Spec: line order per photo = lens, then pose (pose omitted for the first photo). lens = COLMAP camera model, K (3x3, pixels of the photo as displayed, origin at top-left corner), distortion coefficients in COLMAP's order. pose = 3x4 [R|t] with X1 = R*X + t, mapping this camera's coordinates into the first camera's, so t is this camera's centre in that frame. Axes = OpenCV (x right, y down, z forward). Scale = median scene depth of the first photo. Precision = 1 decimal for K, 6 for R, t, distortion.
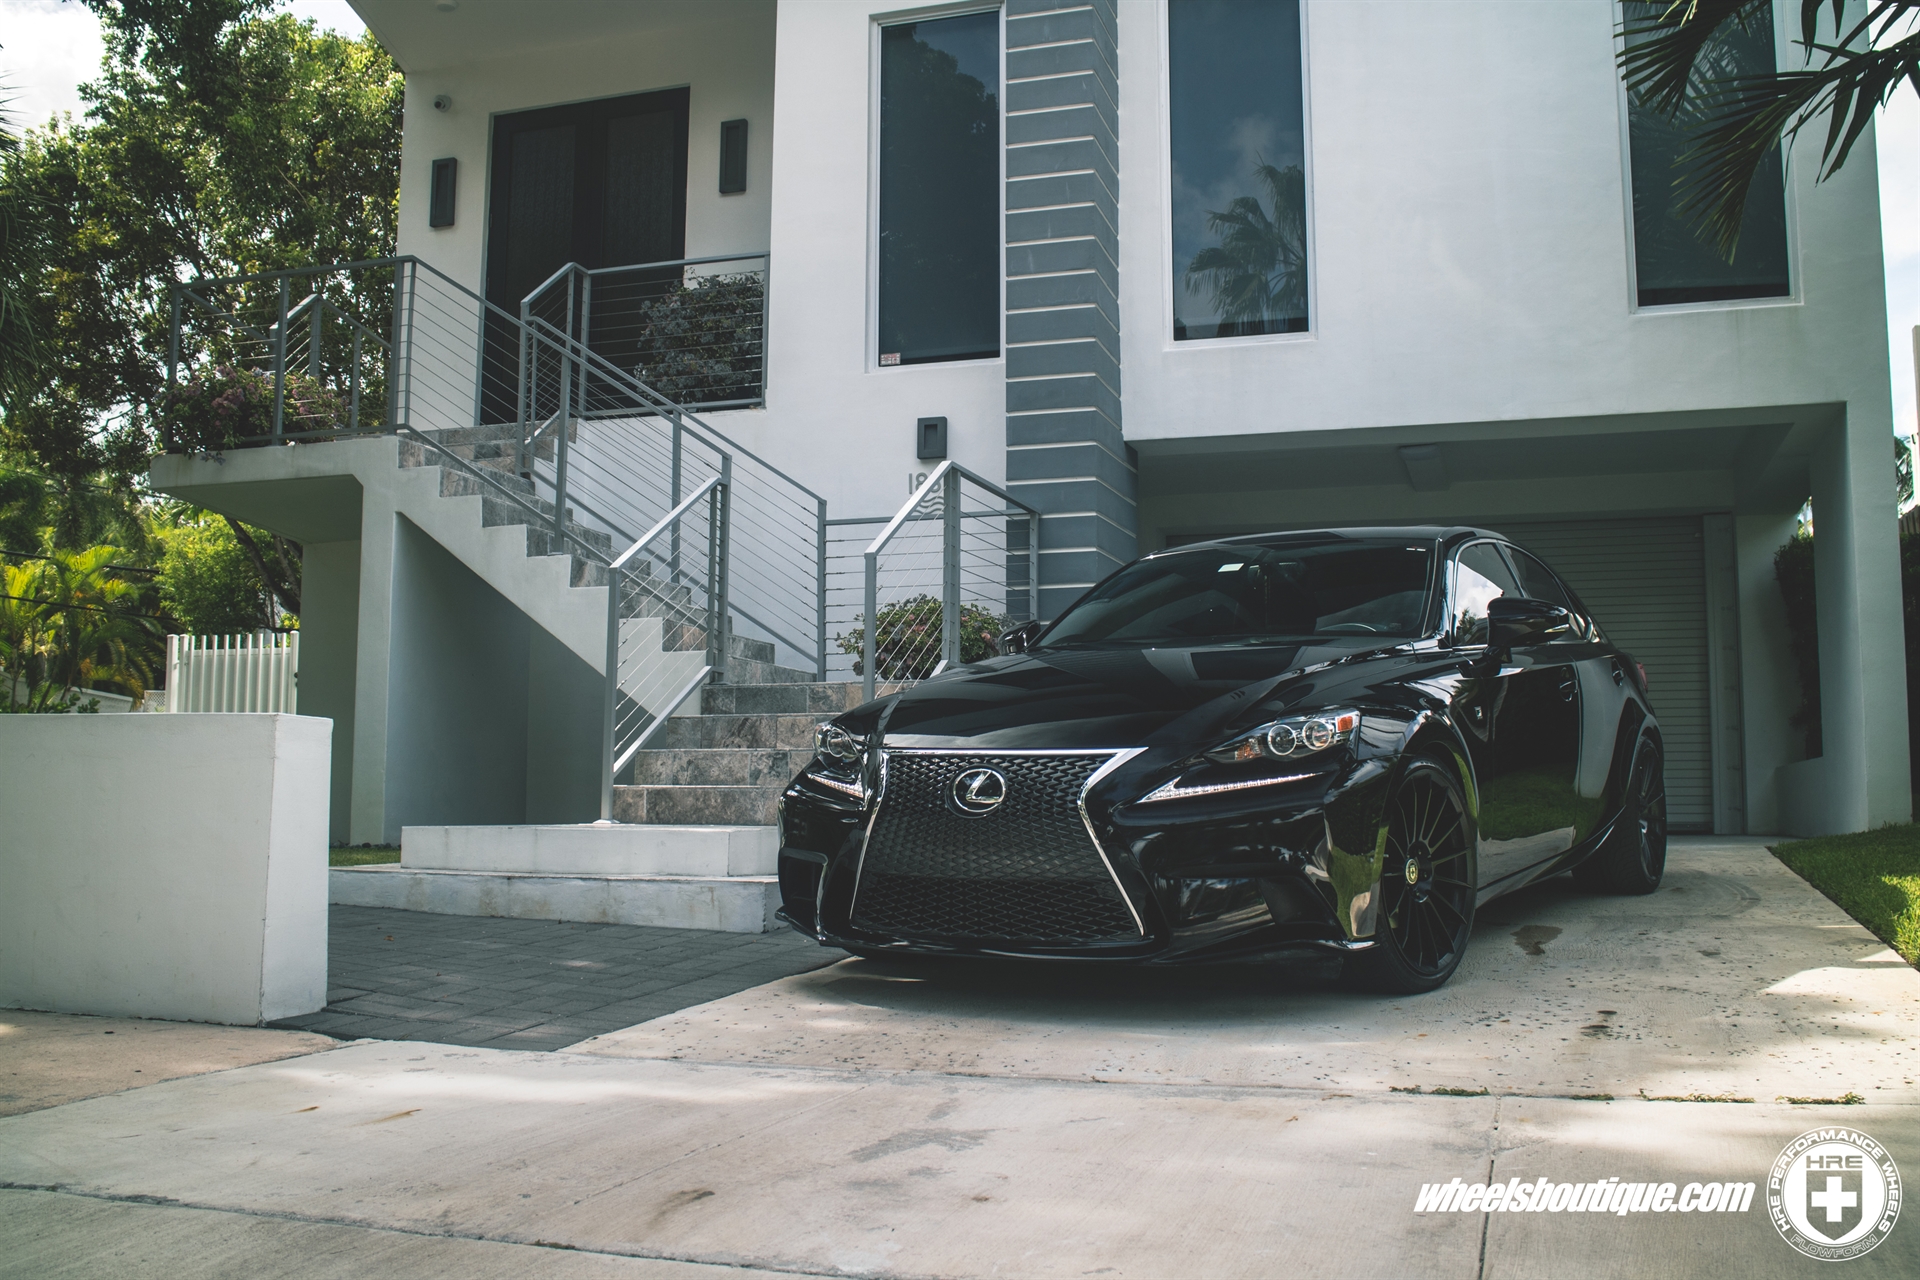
lens RADIAL K [[1783.1, 0, 960.0], [0, 1783.1, 640.0], [0, 0, 1]] dist [-0.153490, 0.175109]
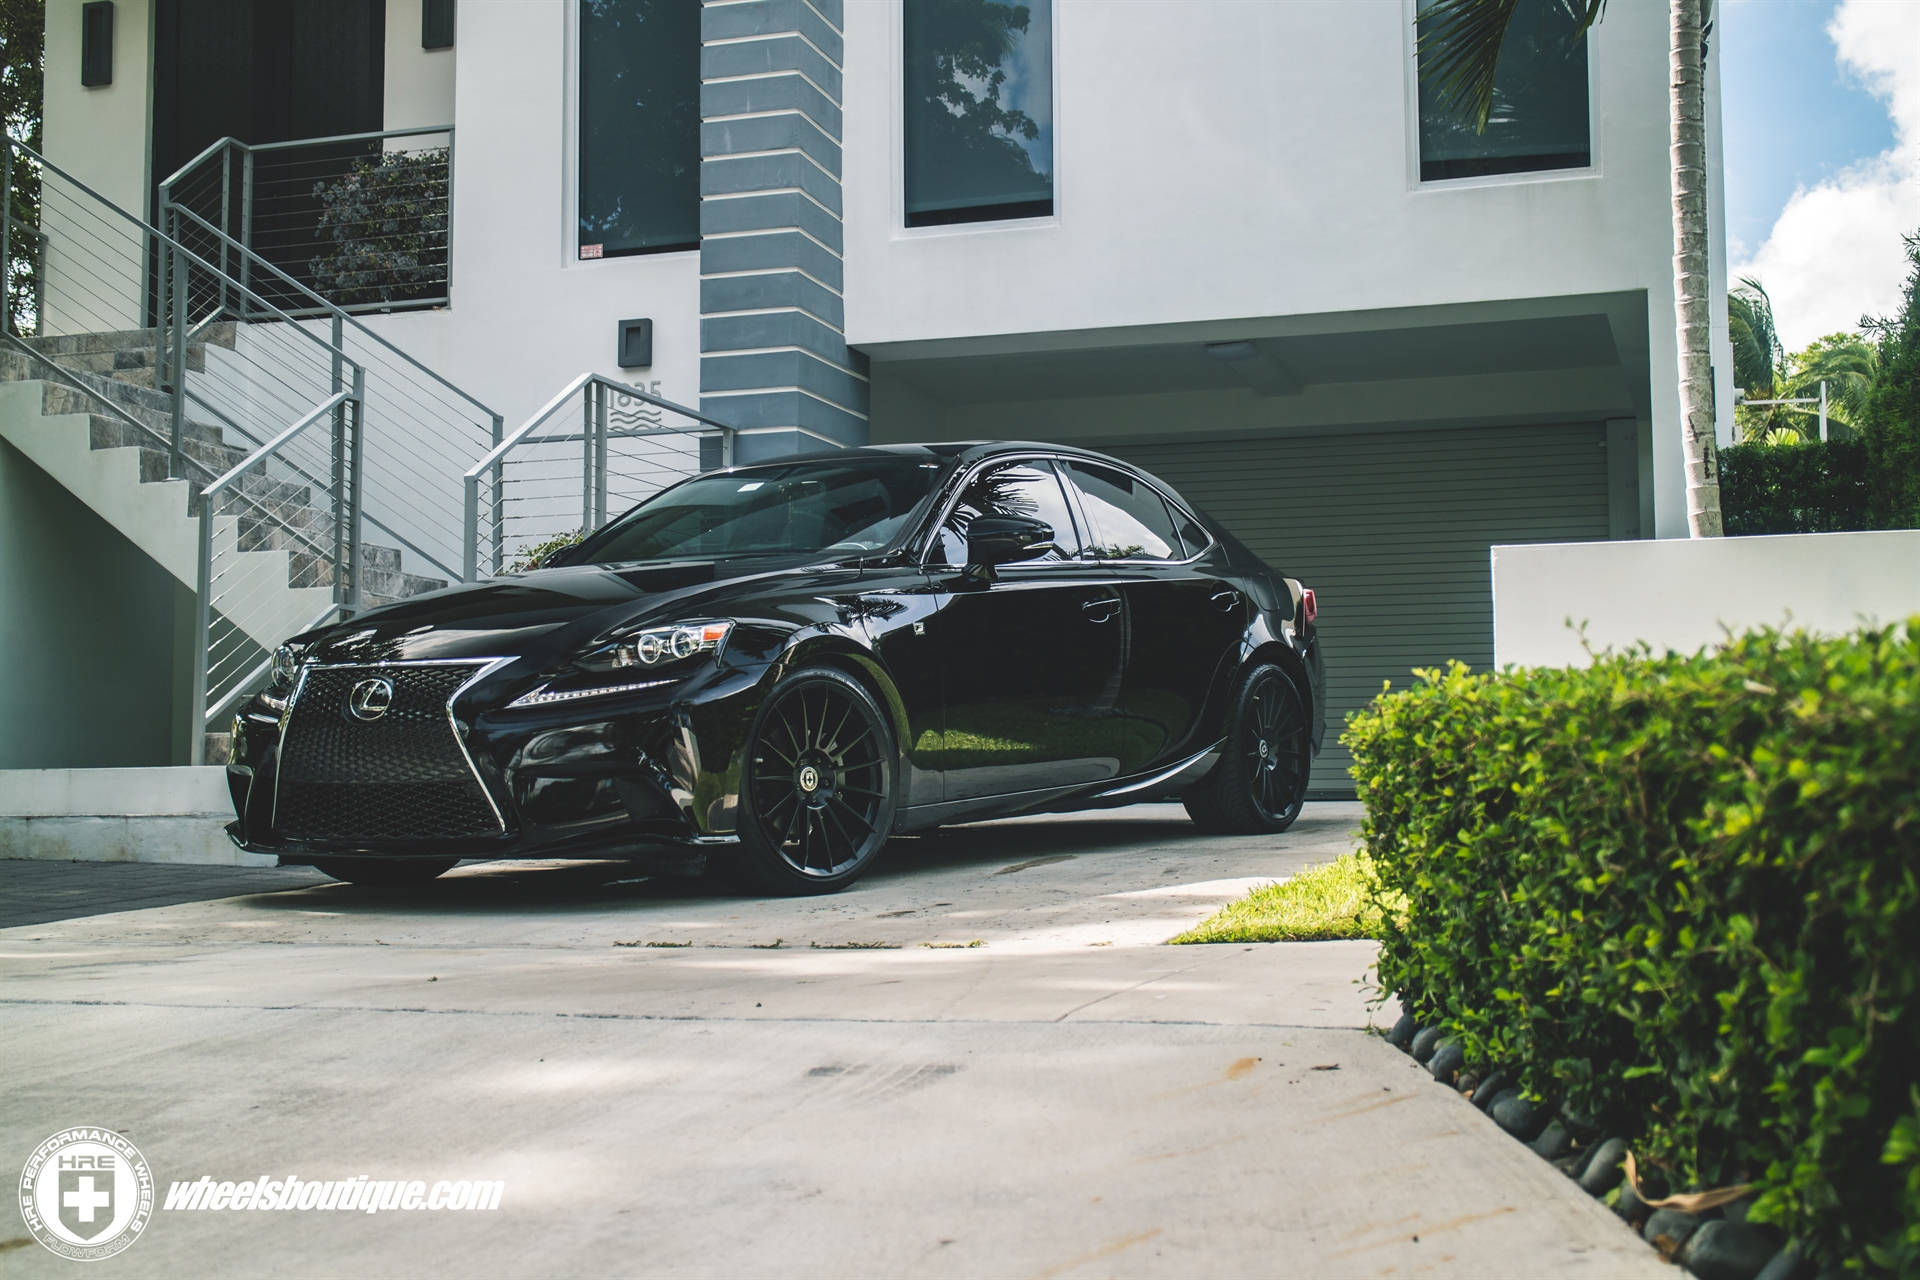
lens RADIAL K [[2355.9, 0, 960.0], [0, 2355.9, 640.0], [0, 0, 1]] dist [-0.027505, 0.060171]
pose [[0.999964, -0.008431, 0.000833, 0.151751], [0.008412, 0.999752, 0.020624, 0.009964], [-0.001007, -0.020616, 0.999787, -0.165650]]
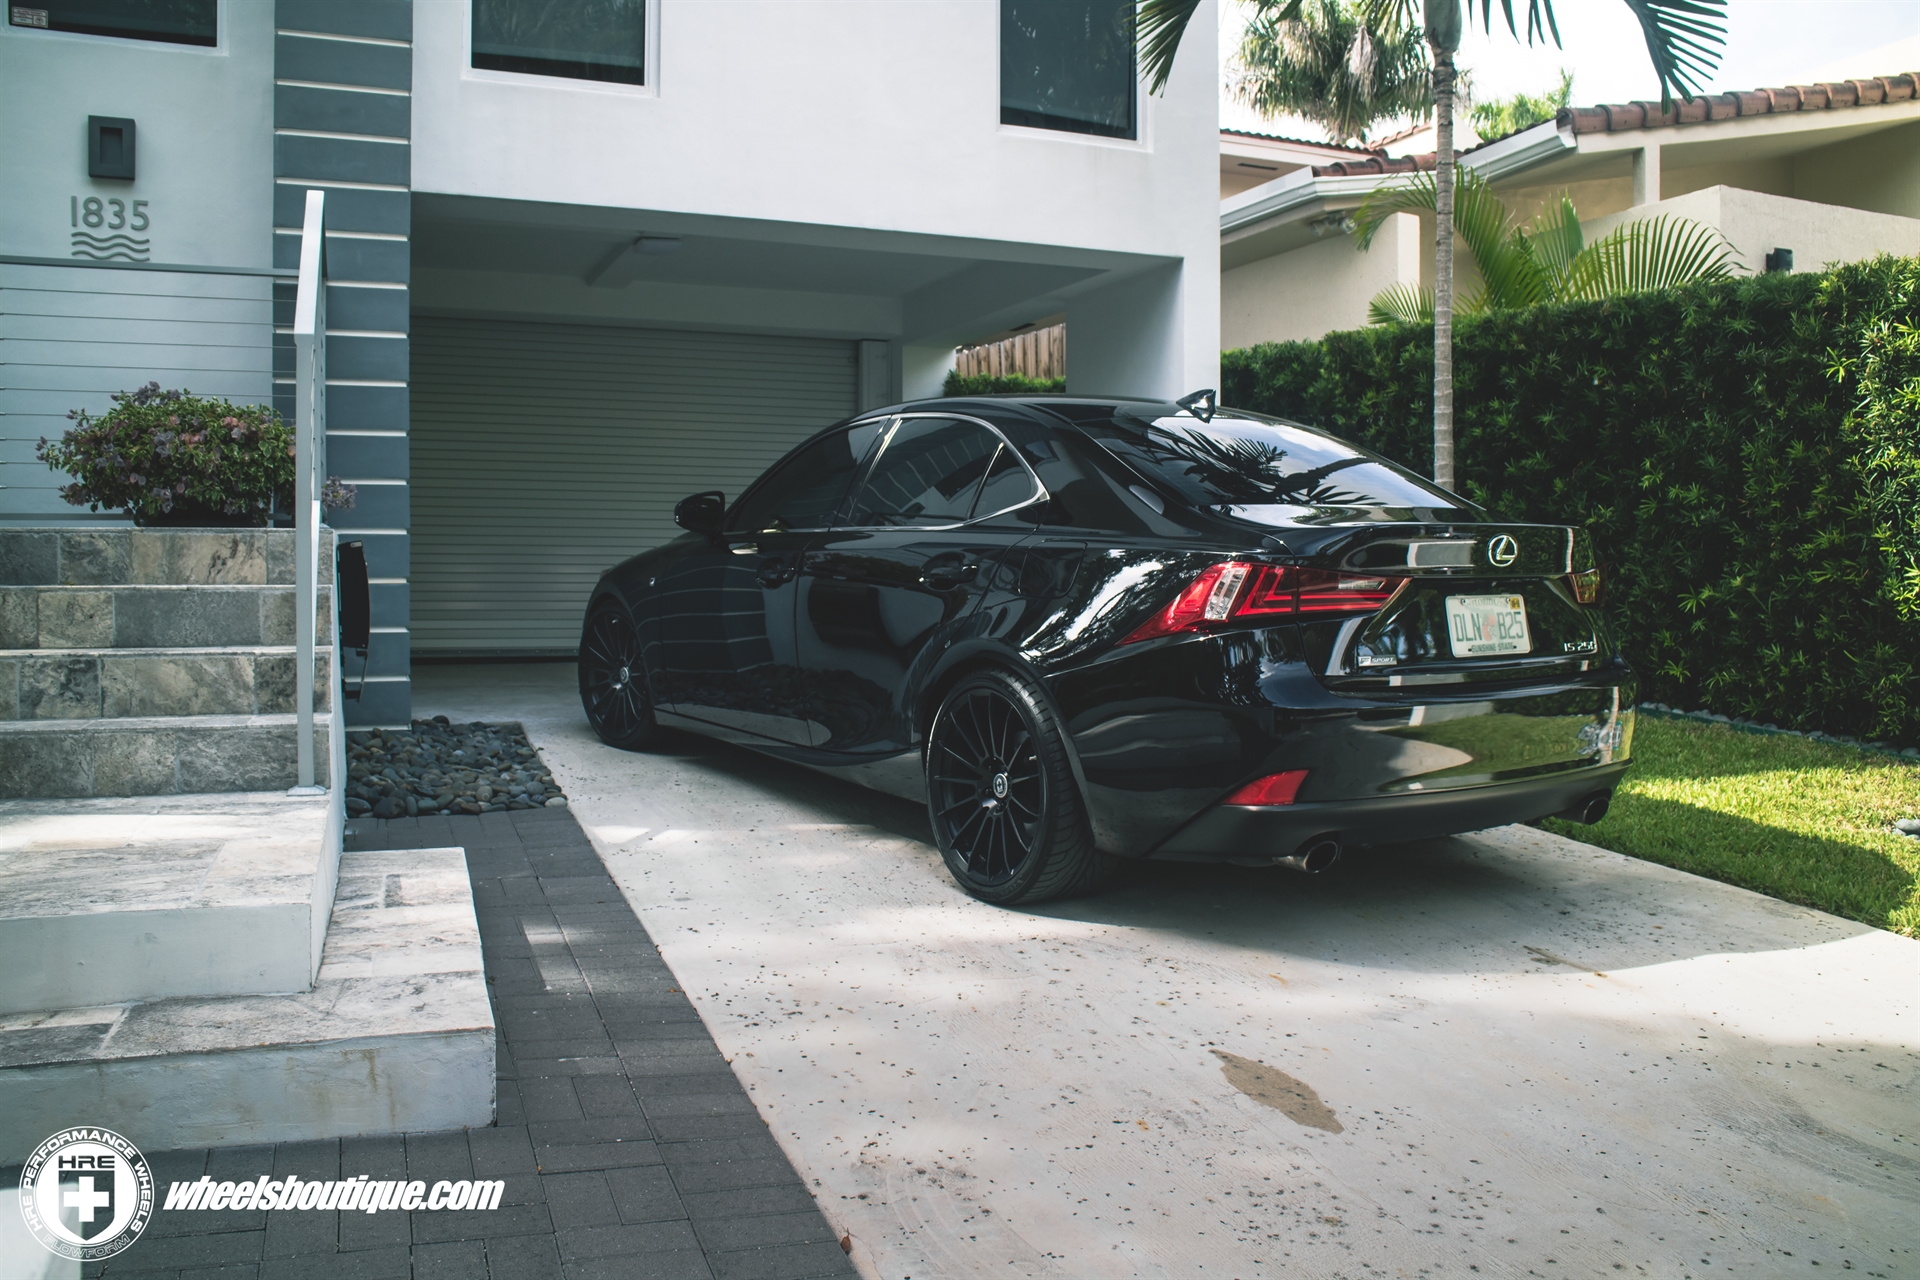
lens RADIAL K [[1577.4, 0, 960.0], [0, 1577.4, 640.0], [0, 0, 1]] dist [-0.156814, 0.122366]
pose [[0.755172, -0.031006, 0.654793, -0.167435], [-0.064047, 0.990612, 0.120774, -0.017778], [-0.652390, -0.133143, 0.746097, 0.350434]]
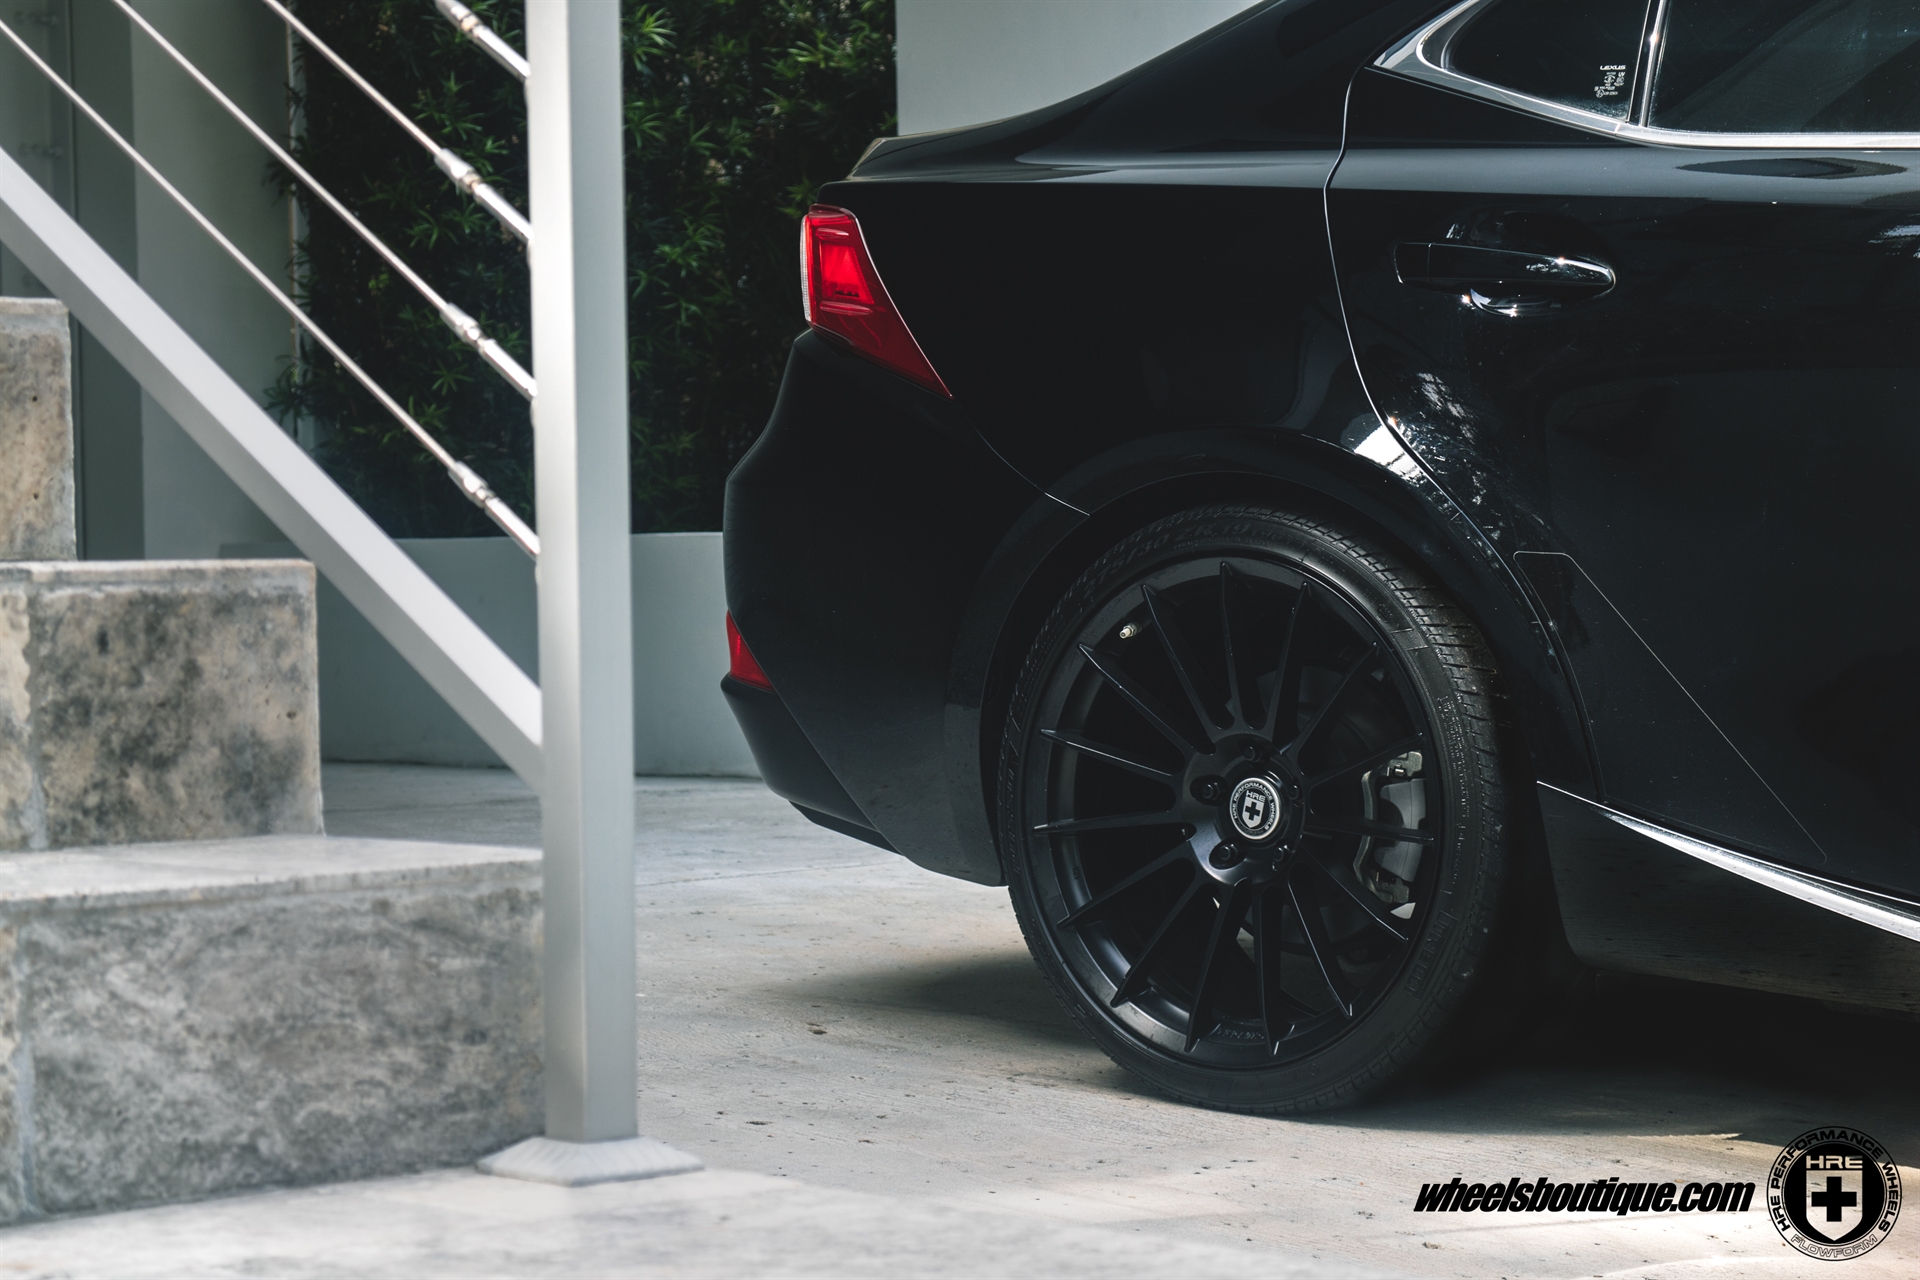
lens RADIAL K [[4552.8, 0, 960.0], [0, 4552.8, 640.0], [0, 0, 1]] dist [0.262870, -0.101893]
pose [[0.474602, -0.027447, 0.879773, -0.254033], [-0.070695, 0.995096, 0.069182, 0.029366], [-0.877357, -0.095029, 0.470334, 0.607310]]
